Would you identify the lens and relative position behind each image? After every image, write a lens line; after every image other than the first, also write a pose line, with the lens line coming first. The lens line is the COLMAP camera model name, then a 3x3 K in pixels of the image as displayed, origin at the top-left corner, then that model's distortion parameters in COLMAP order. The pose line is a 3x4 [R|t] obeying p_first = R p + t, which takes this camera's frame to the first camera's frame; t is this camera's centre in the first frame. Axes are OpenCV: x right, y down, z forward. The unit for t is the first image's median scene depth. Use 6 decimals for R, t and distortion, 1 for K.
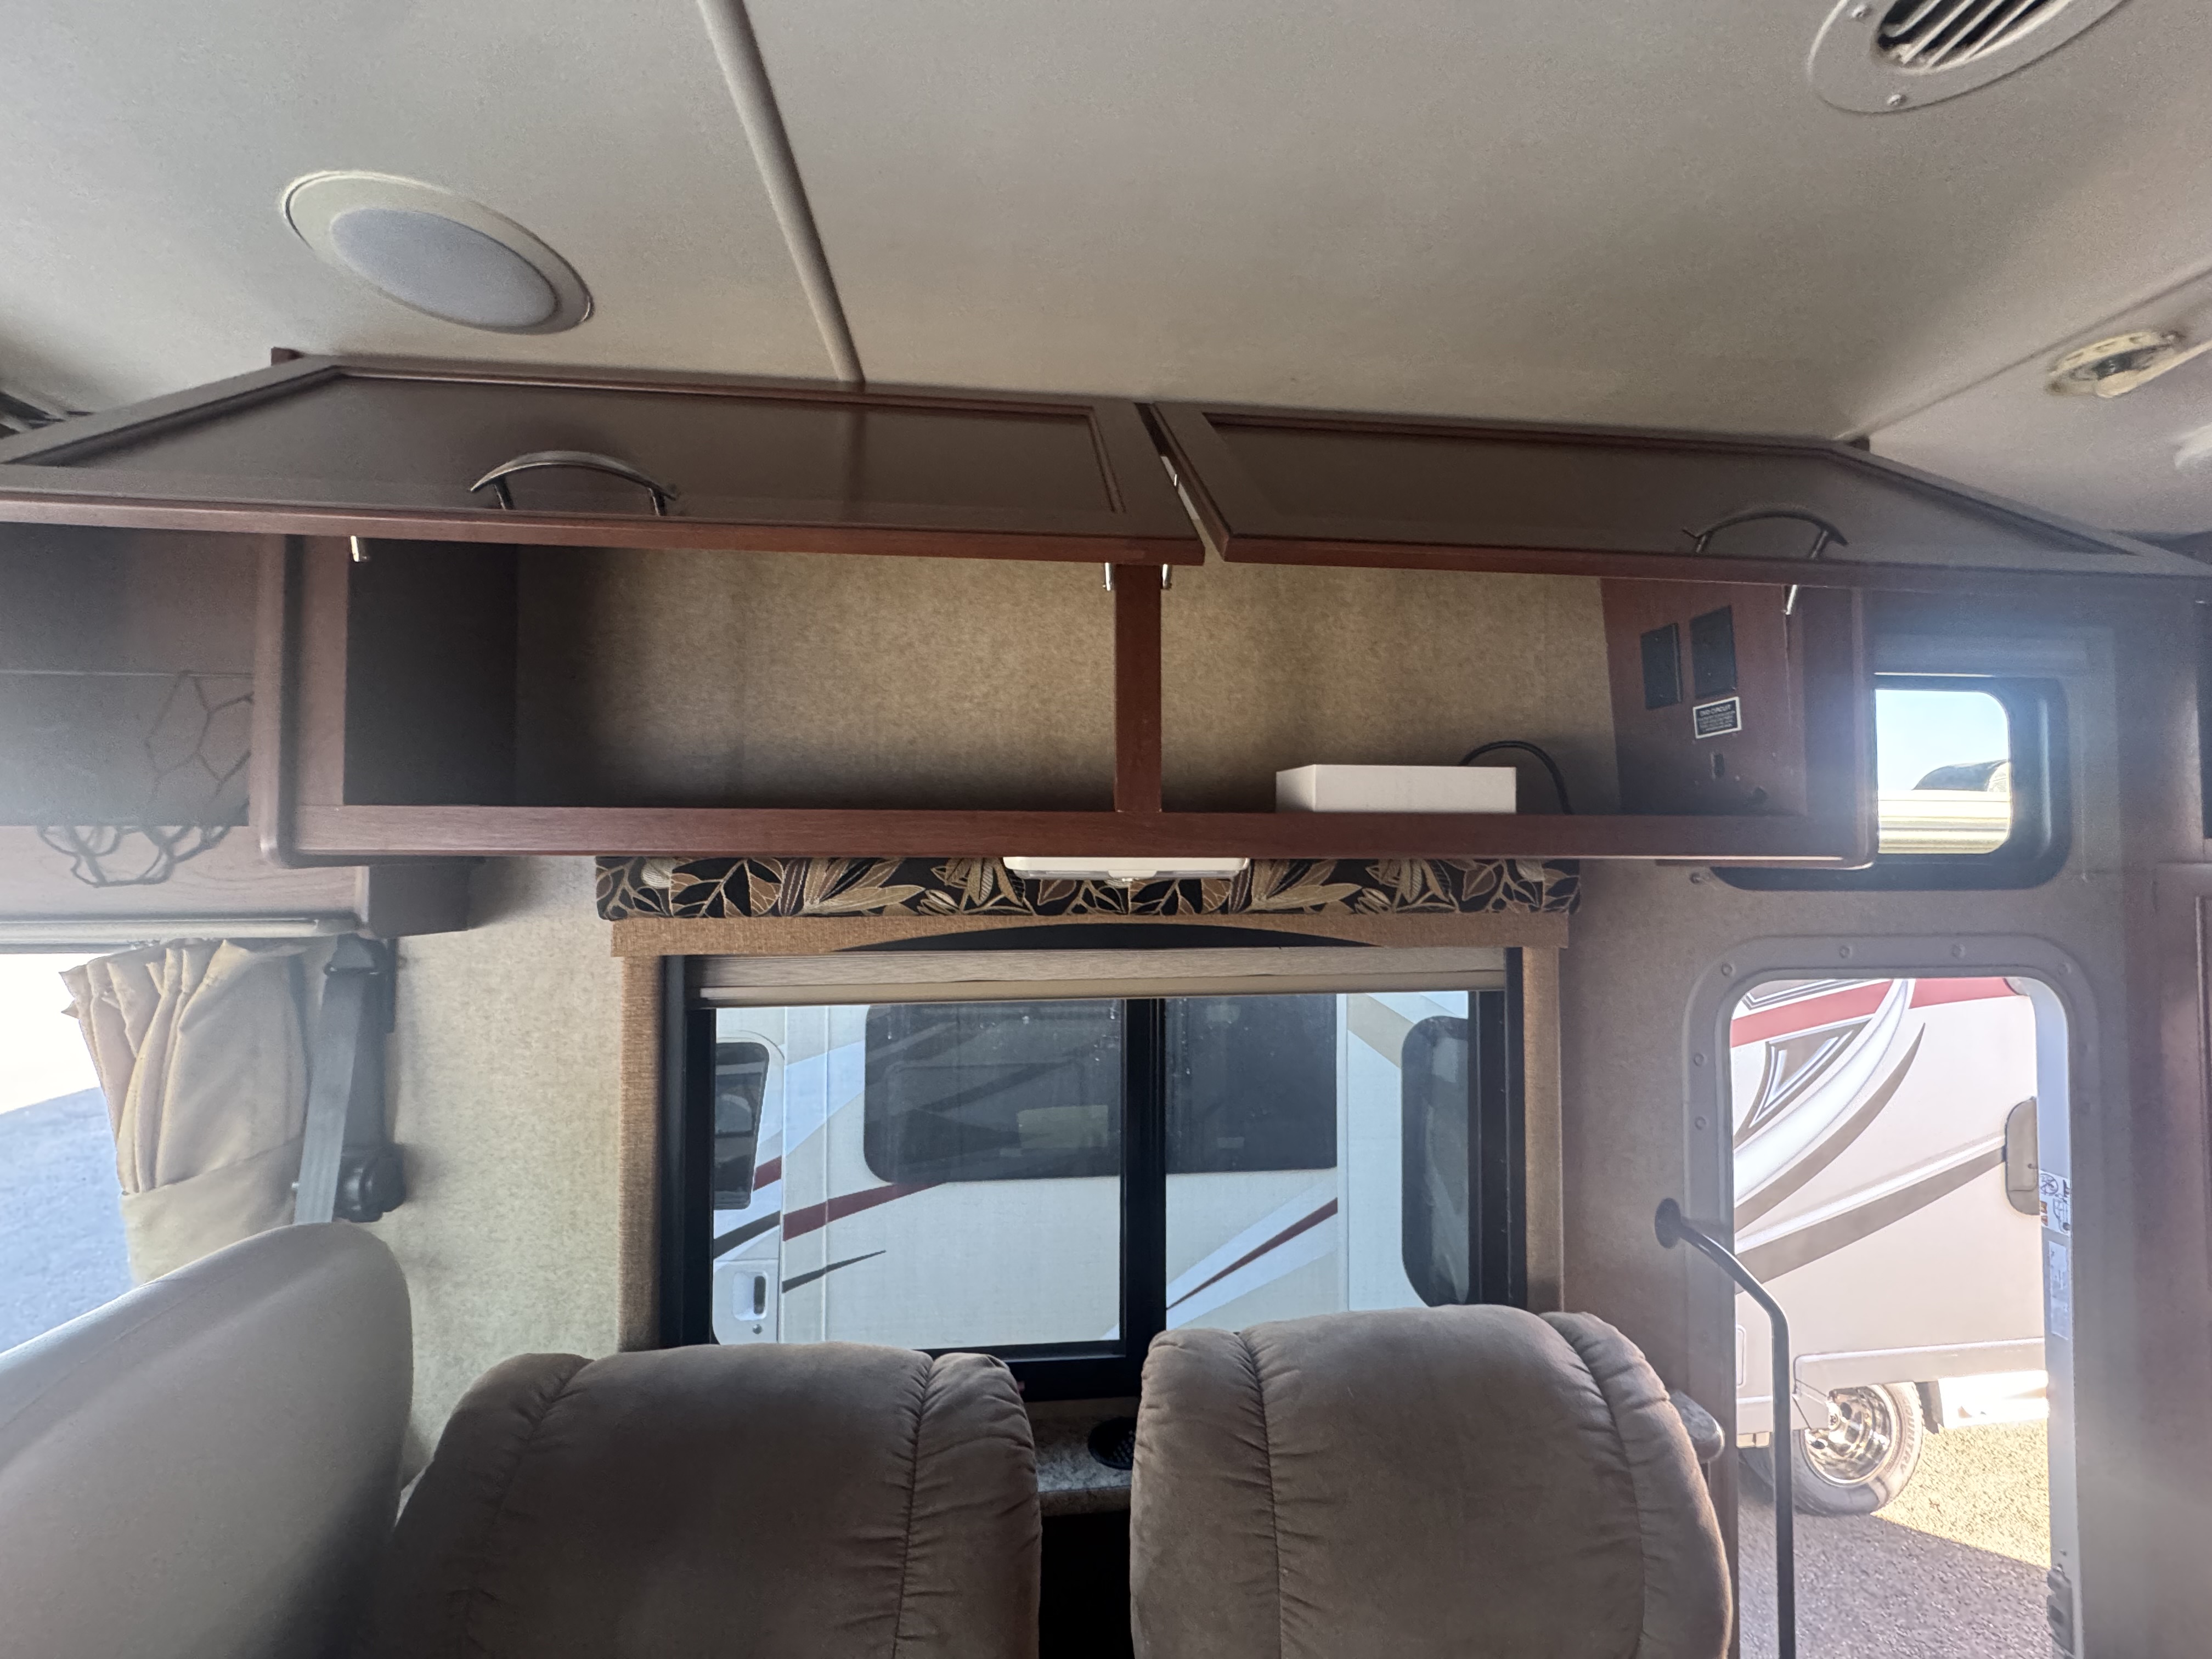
lens RADIAL K [[881.2, 0, 1103.3], [0, 881.2, 831.1], [0, 0, 1]] dist [-0.006499, 0.000096]
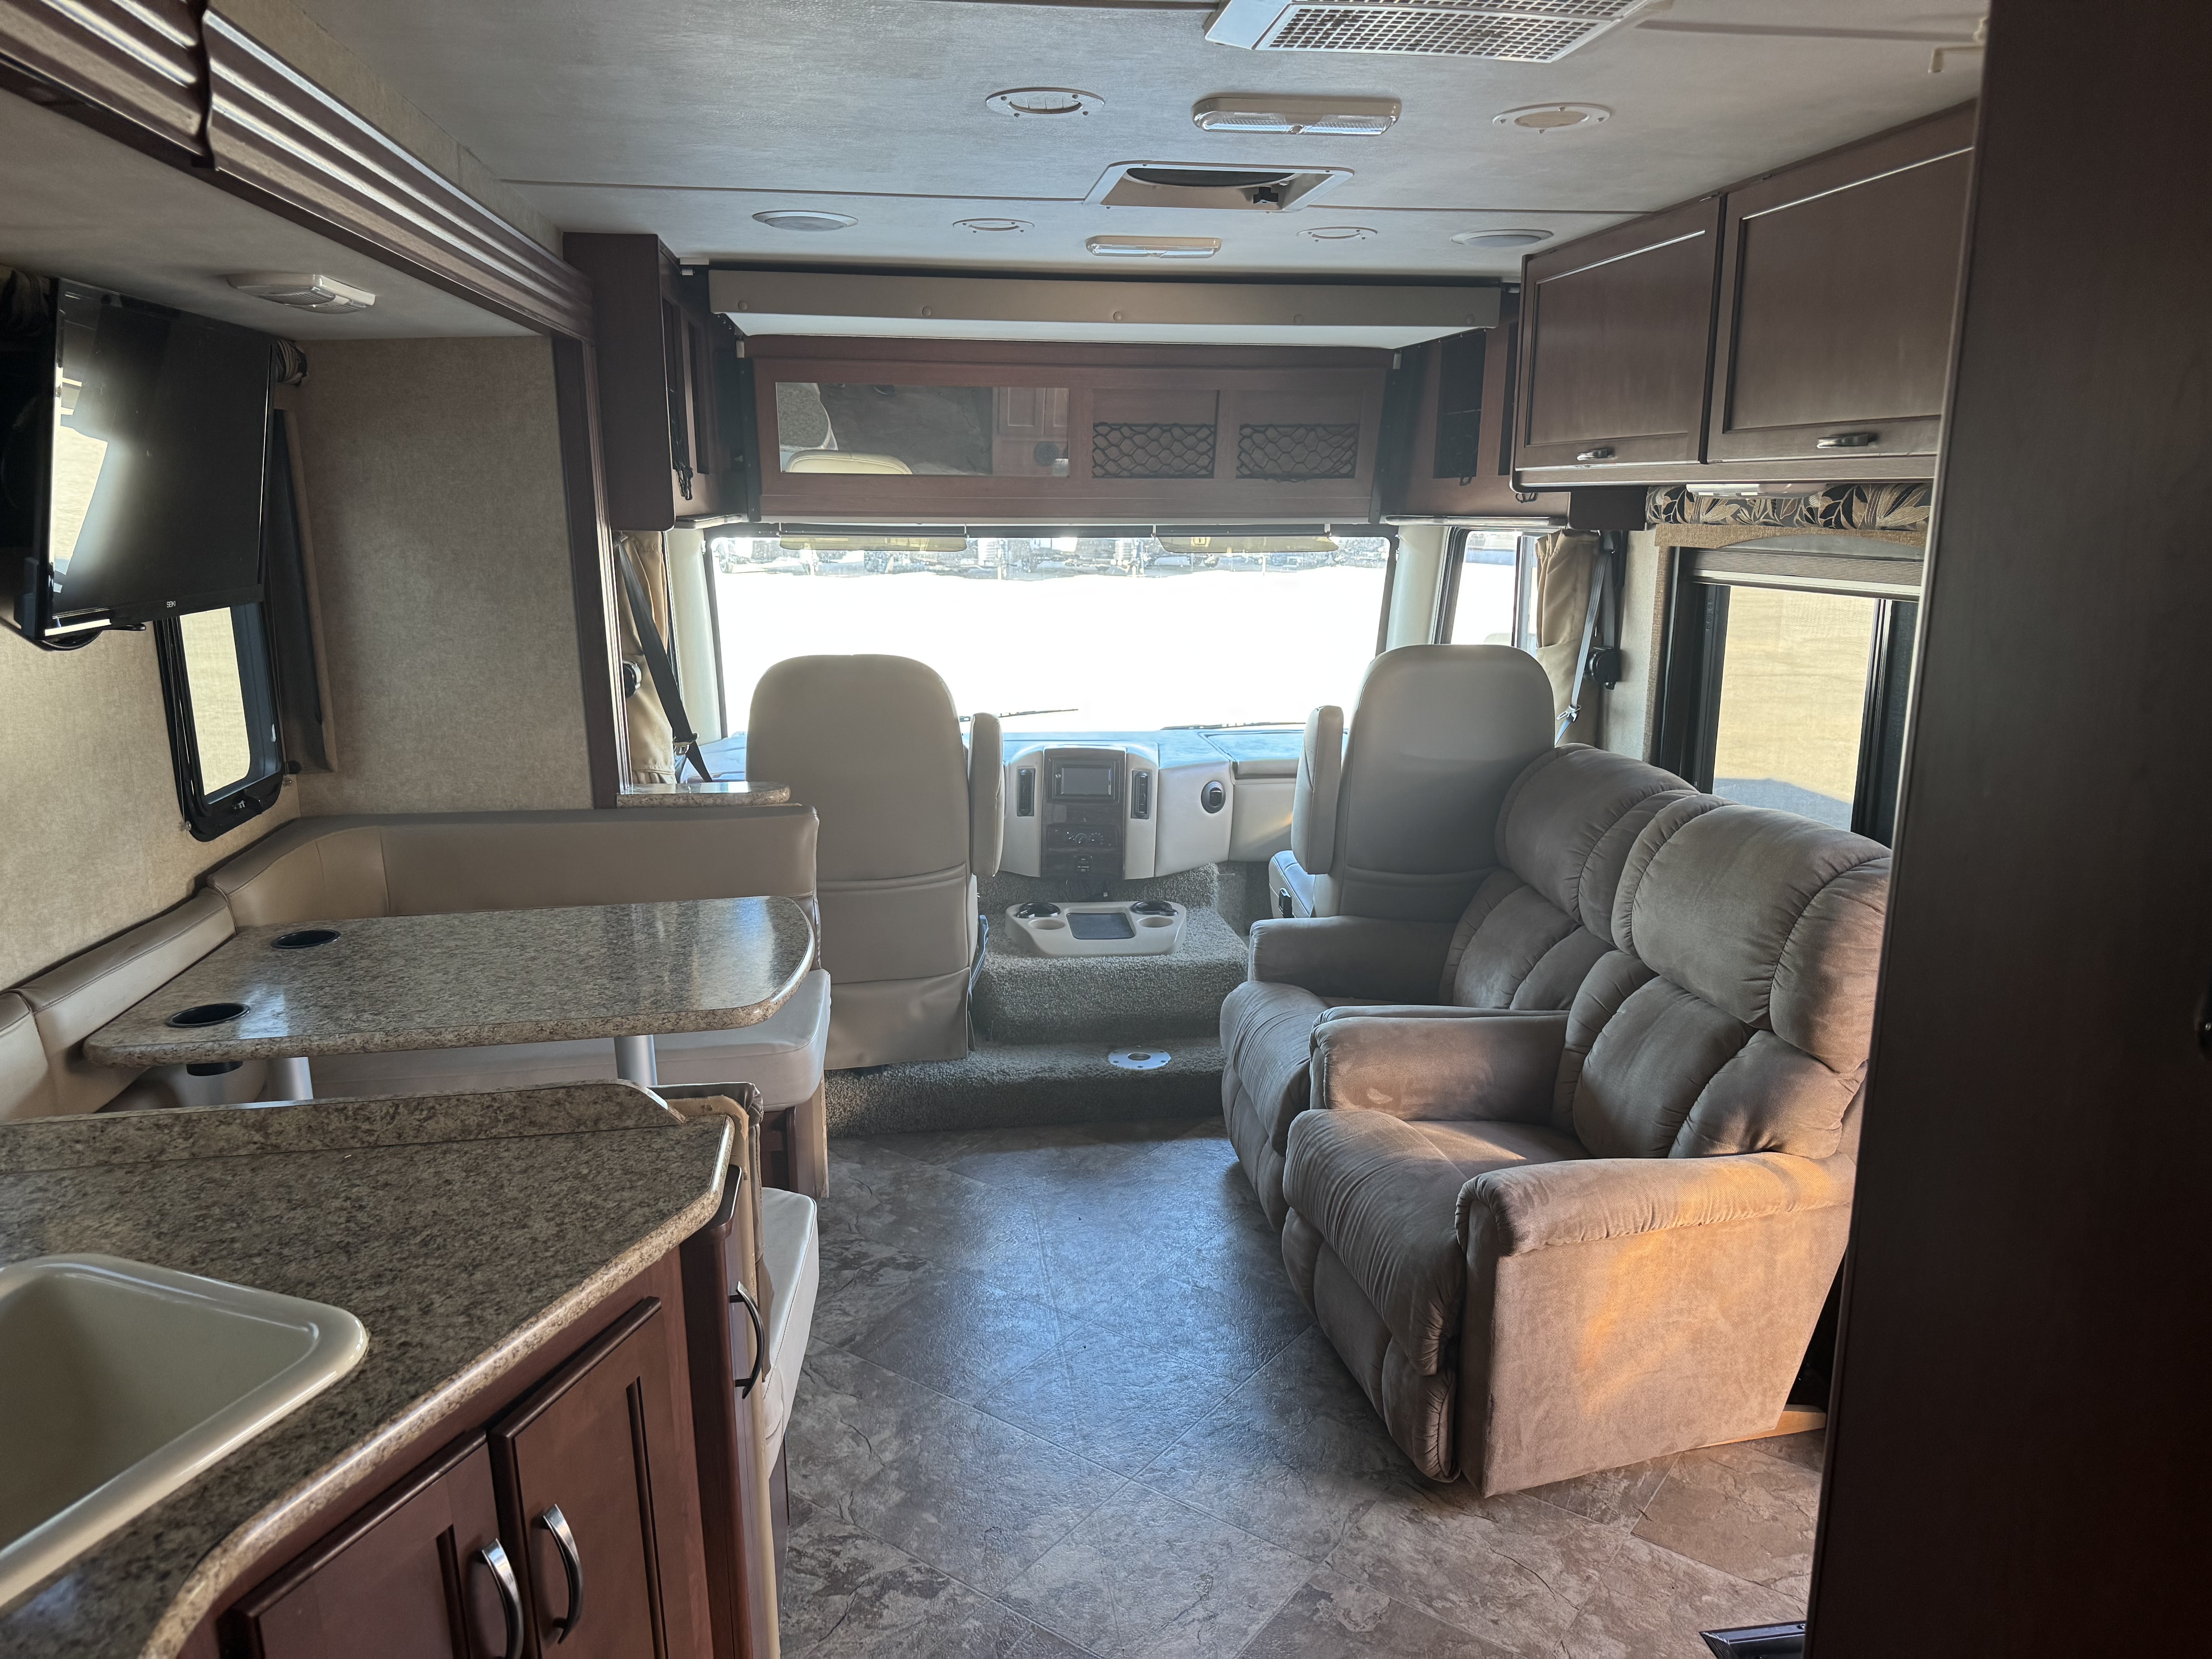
lens RADIAL K [[1544.2, 0, 1078.7], [0, 1544.2, 834.9], [0, 0, 1]] dist [0.160537, -0.002676]
pose [[0.024132, 0.218613, -0.975513, 2.519889], [0.031133, 0.975160, 0.219304, -0.021934], [0.999224, -0.035663, 0.016726, -0.199261]]
